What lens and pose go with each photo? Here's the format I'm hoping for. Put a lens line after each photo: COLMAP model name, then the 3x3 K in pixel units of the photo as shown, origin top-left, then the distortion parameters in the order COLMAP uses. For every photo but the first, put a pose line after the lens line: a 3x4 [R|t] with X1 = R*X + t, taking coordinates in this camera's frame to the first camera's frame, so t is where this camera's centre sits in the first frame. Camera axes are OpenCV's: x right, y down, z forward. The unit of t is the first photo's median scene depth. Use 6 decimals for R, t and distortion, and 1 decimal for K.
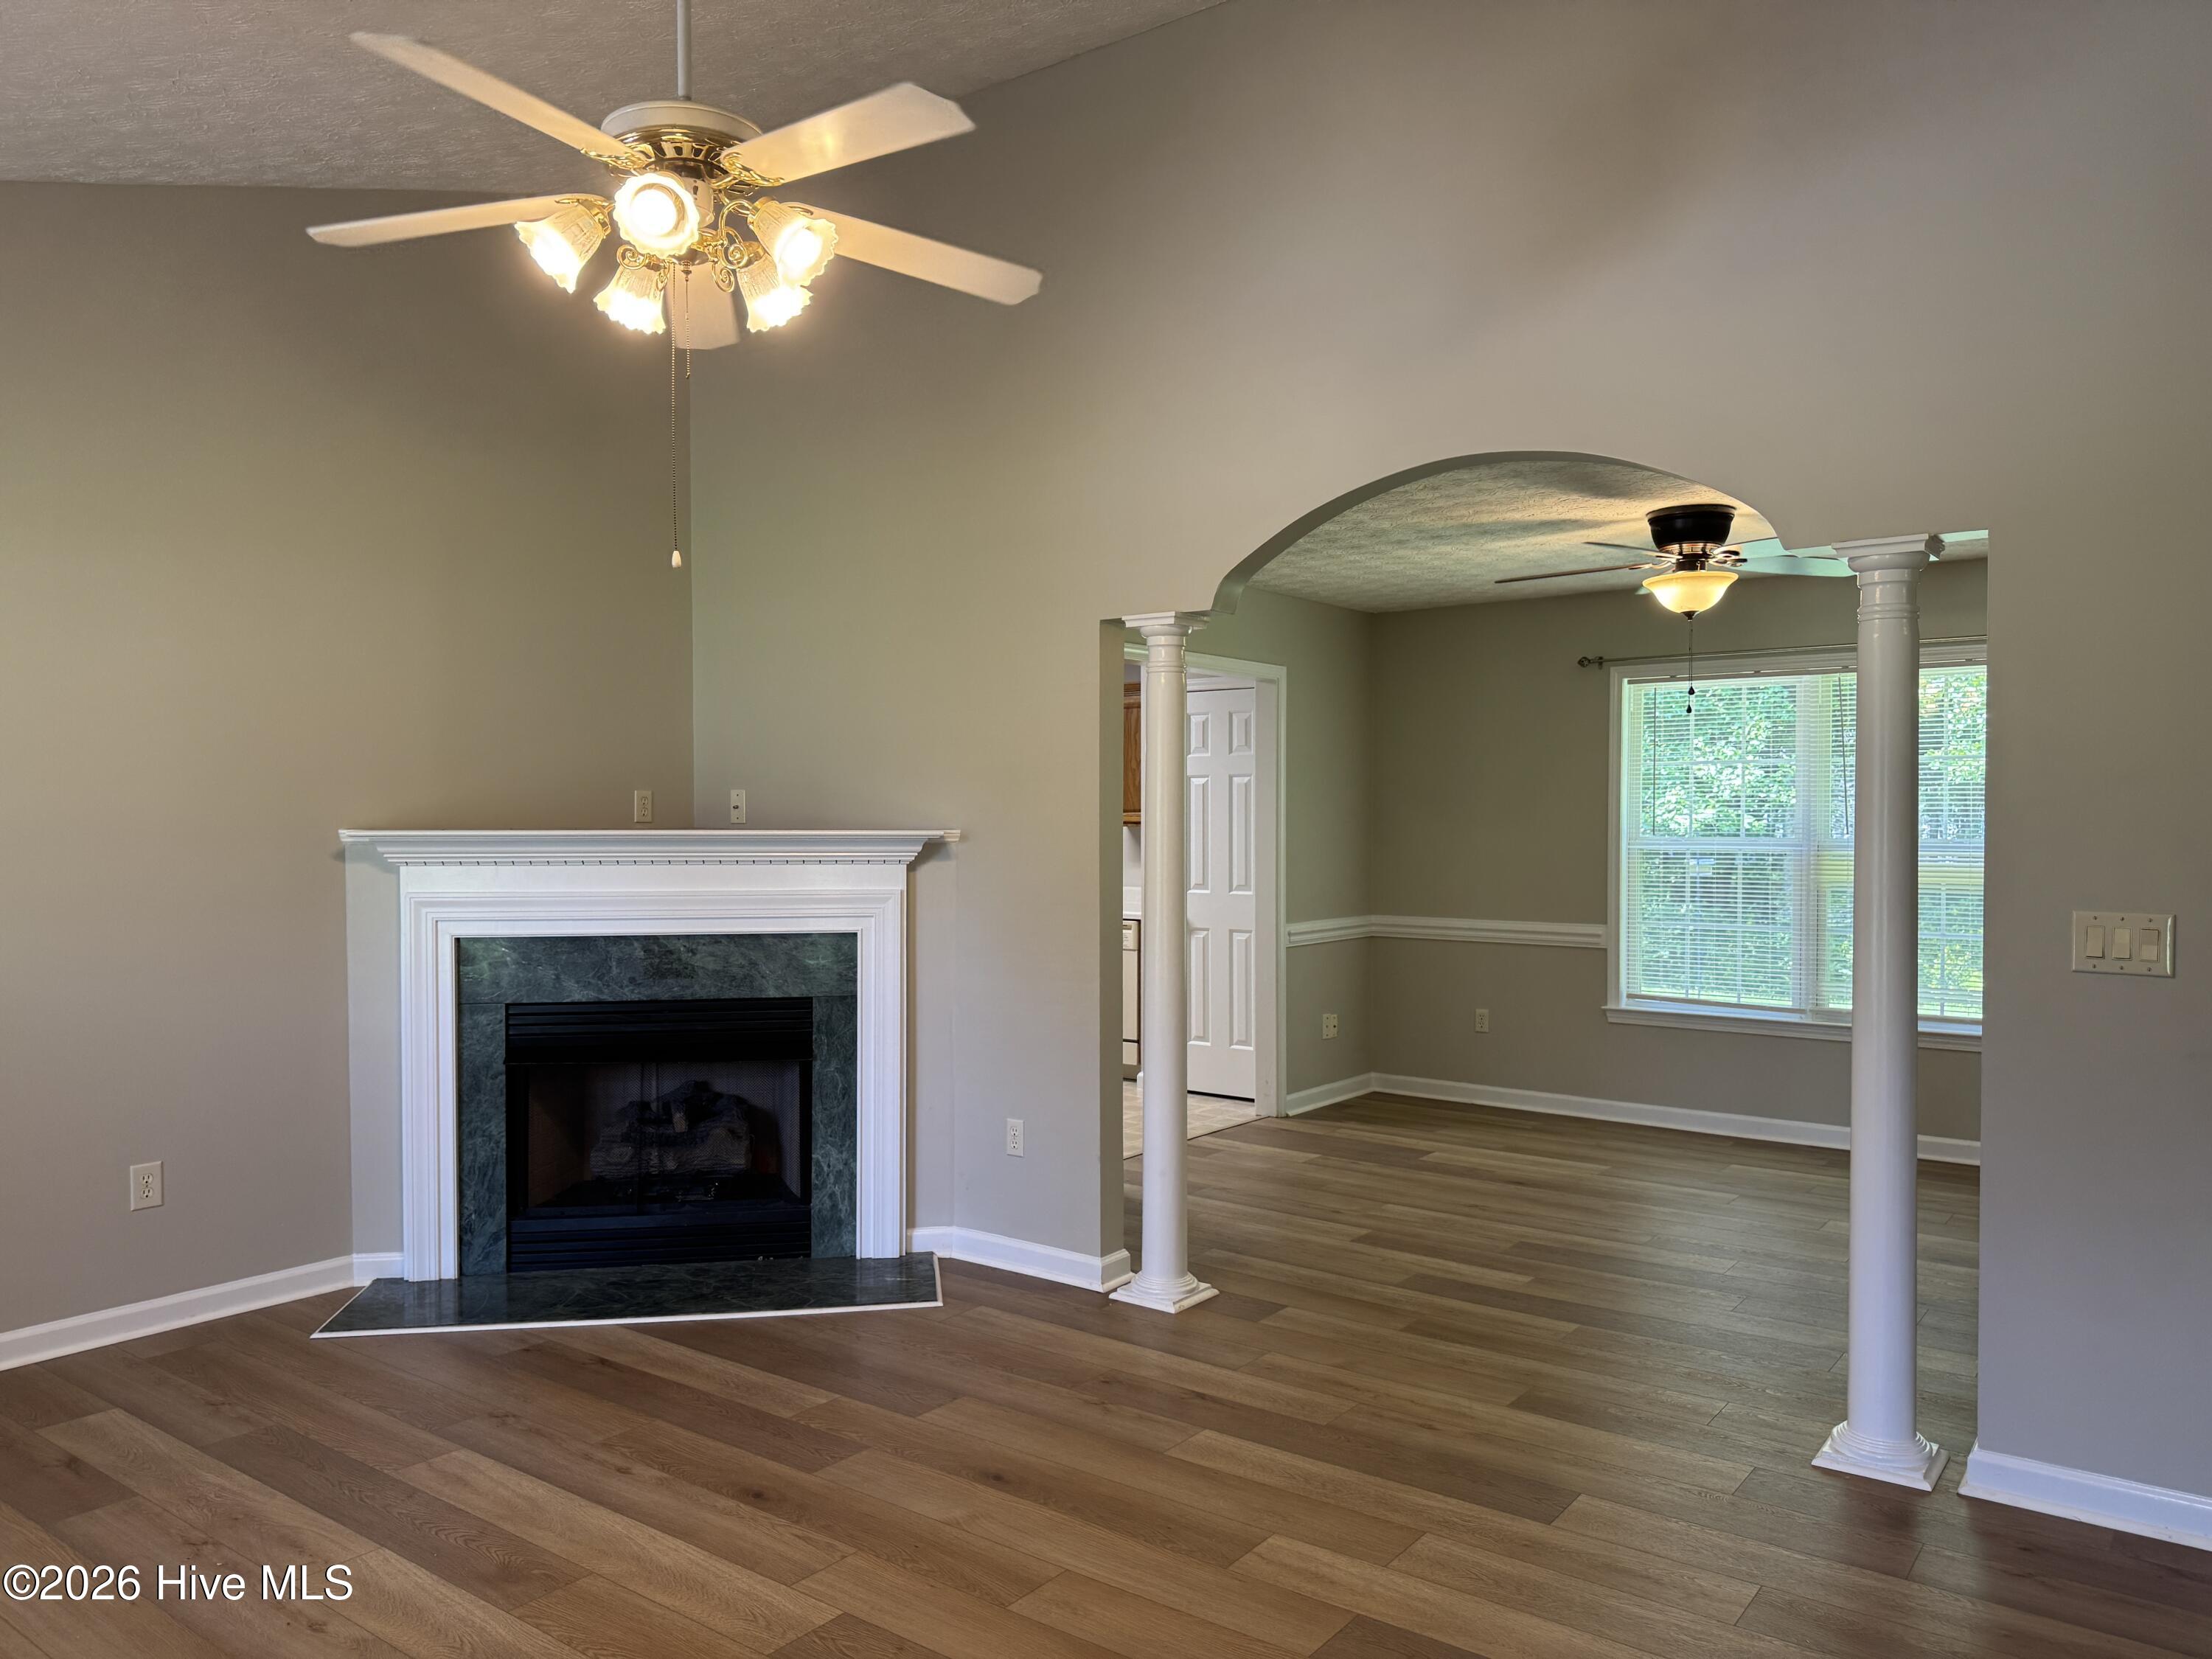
lens RADIAL K [[1570.9, 0, 1096.9], [0, 1570.9, 829.4], [0, 0, 1]] dist [0.039433, -0.026410]
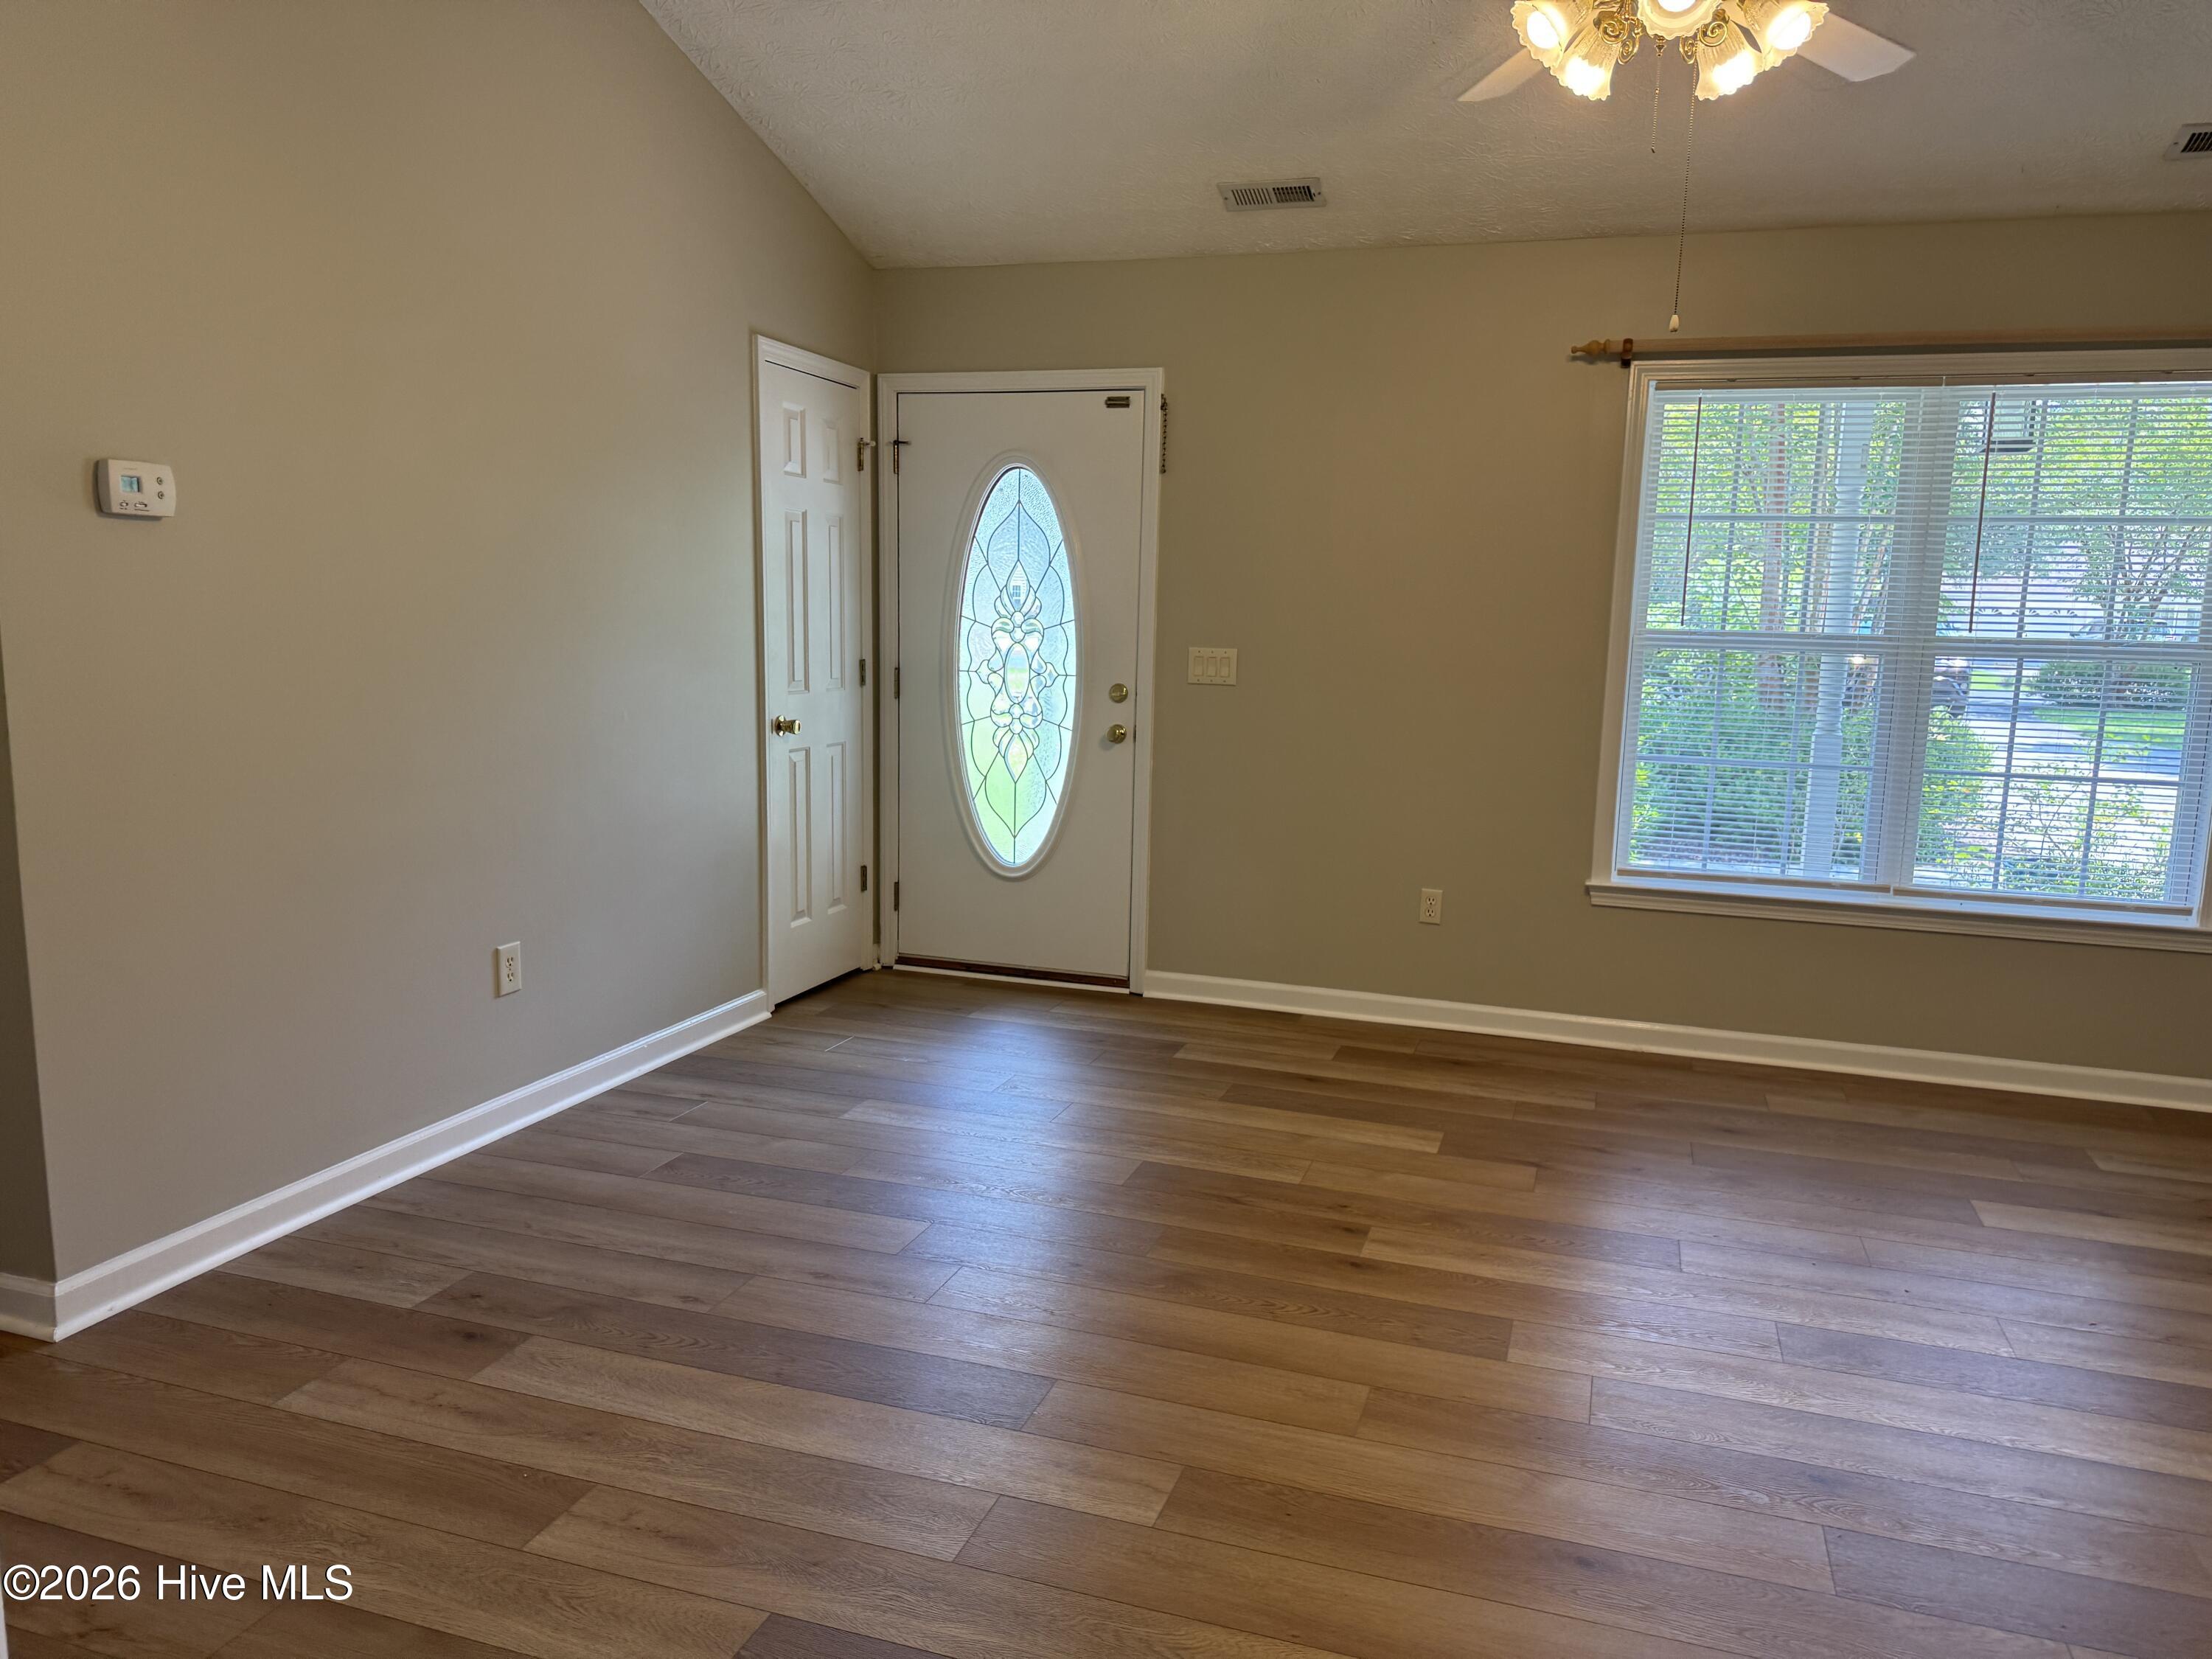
lens RADIAL K [[1570.9, 0, 1116.1], [0, 1570.9, 839.7], [0, 0, 1]] dist [0.039433, -0.026410]
pose [[-0.944753, 0.018174, -0.327279, 0.236056], [-0.034692, 0.987310, 0.154971, 0.009075], [0.325942, 0.157764, -0.932133, 1.056398]]
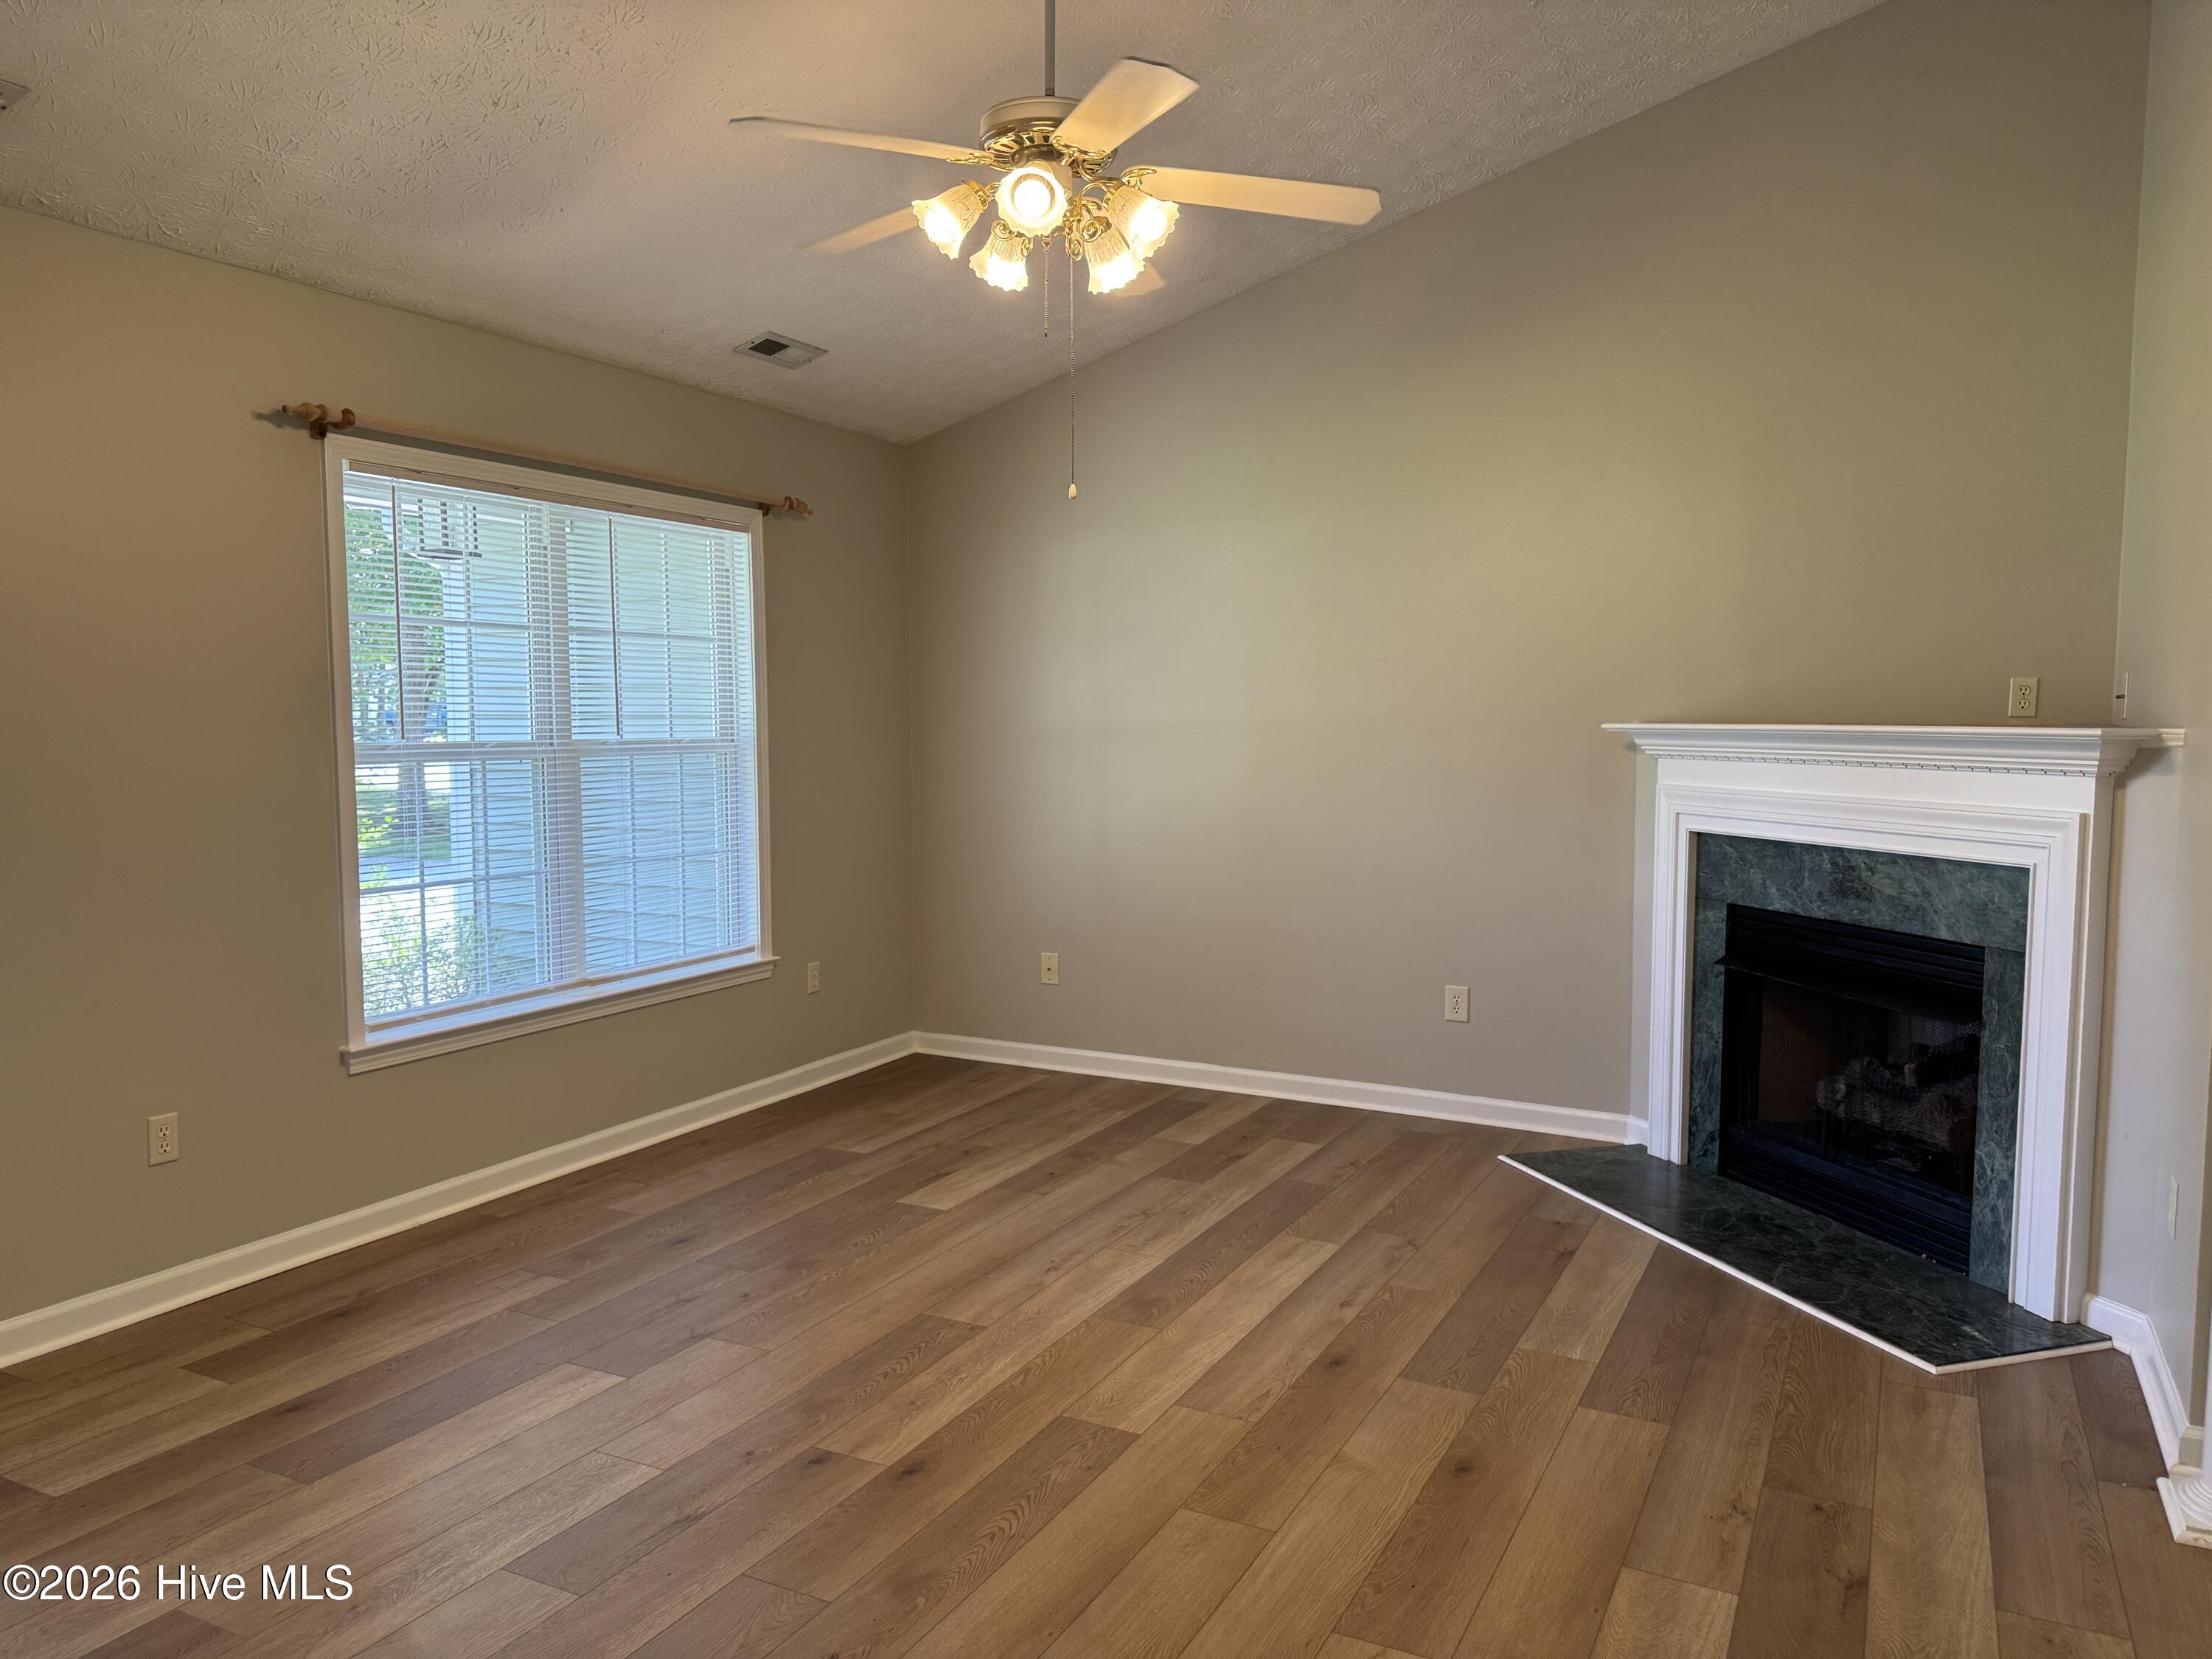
lens RADIAL K [[1570.9, 0, 1113.3], [0, 1570.9, 836.6], [0, 0, 1]] dist [0.039433, -0.026410]
pose [[0.172175, 0.078365, -0.981944, 0.511487], [-0.012184, 0.996924, 0.077425, -0.000981], [0.984991, -0.001367, 0.172601, 0.462445]]
